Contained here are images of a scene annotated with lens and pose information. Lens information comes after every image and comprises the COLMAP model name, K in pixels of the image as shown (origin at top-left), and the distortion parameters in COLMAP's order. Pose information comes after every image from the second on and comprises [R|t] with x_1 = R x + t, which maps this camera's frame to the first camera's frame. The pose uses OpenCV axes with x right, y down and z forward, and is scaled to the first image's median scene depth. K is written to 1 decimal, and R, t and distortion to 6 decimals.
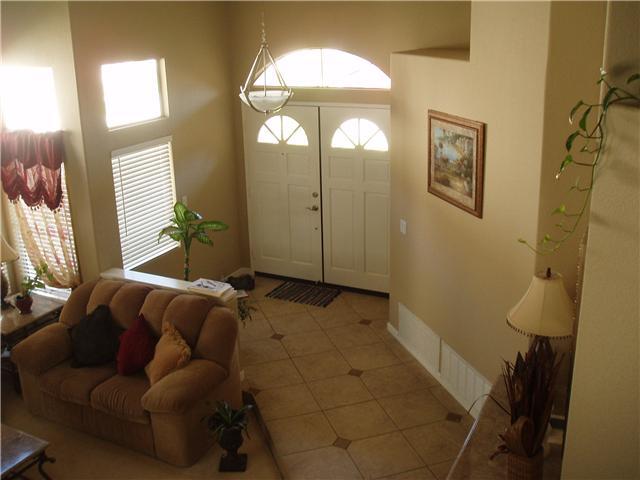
lens RADIAL K [[662.2, 0, 316.0], [0, 662.2, 222.6], [0, 0, 1]] dist [-0.136909, 0.096442]
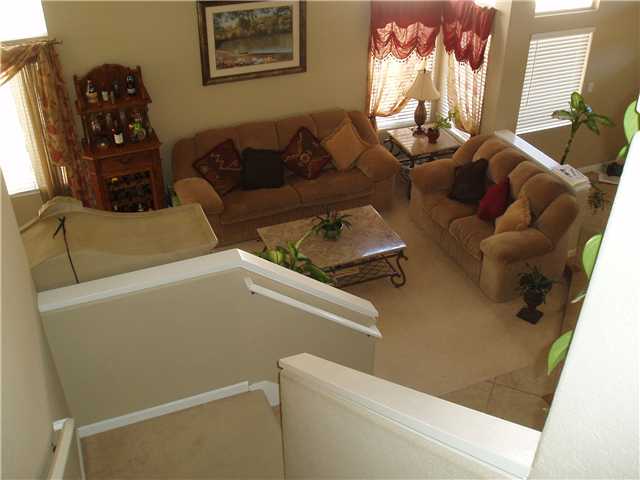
lens RADIAL K [[662.2, 0, 316.0], [0, 662.2, 222.6], [0, 0, 1]] dist [-0.136909, 0.096442]
pose [[0.754543, 0.376332, -0.537623, 0.140168], [-0.209639, 0.914535, 0.345944, -0.119822], [0.621865, -0.148323, 0.768950, -0.173500]]
